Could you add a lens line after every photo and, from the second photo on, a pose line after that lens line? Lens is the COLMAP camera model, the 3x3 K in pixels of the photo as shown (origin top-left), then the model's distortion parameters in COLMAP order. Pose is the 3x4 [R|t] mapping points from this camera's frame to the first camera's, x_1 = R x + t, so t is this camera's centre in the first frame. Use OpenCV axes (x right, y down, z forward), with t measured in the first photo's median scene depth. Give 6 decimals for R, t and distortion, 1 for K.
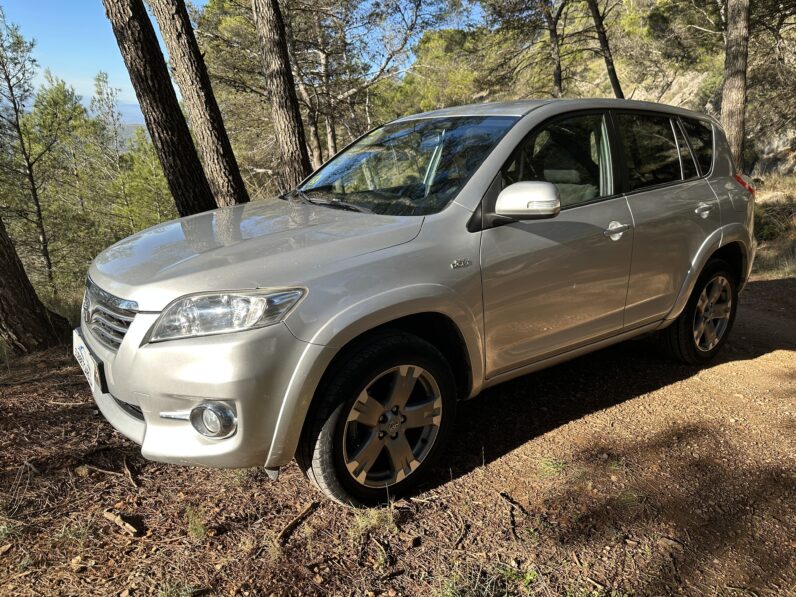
lens RADIAL K [[571.4, 0, 394.5], [0, 571.4, 302.4], [0, 0, 1]] dist [0.060164, -0.089888]
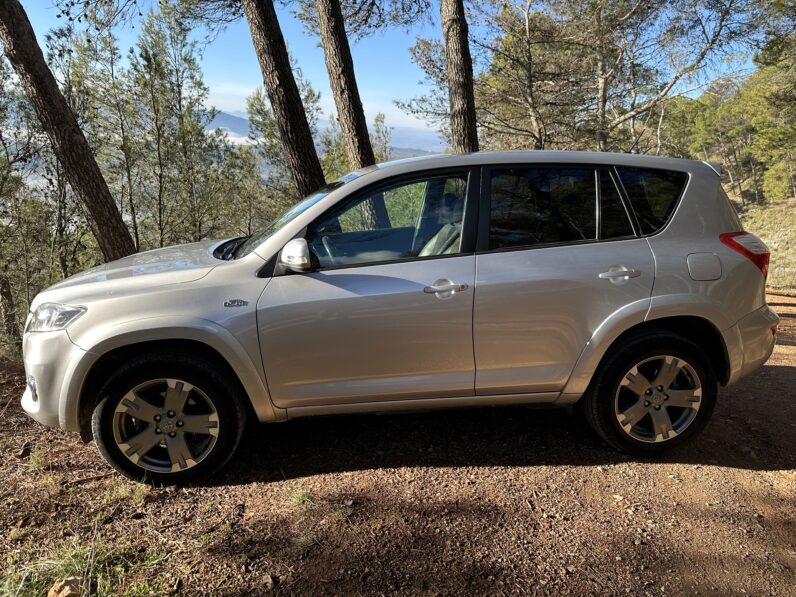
lens RADIAL K [[568.1, 0, 399.0], [0, 568.1, 312.4], [0, 0, 1]] dist [0.051671, -0.075533]
pose [[0.858767, 0.116517, -0.498942, 0.685616], [-0.126039, 0.991916, 0.014705, -0.075427], [0.496622, 0.050258, 0.866511, 0.100661]]
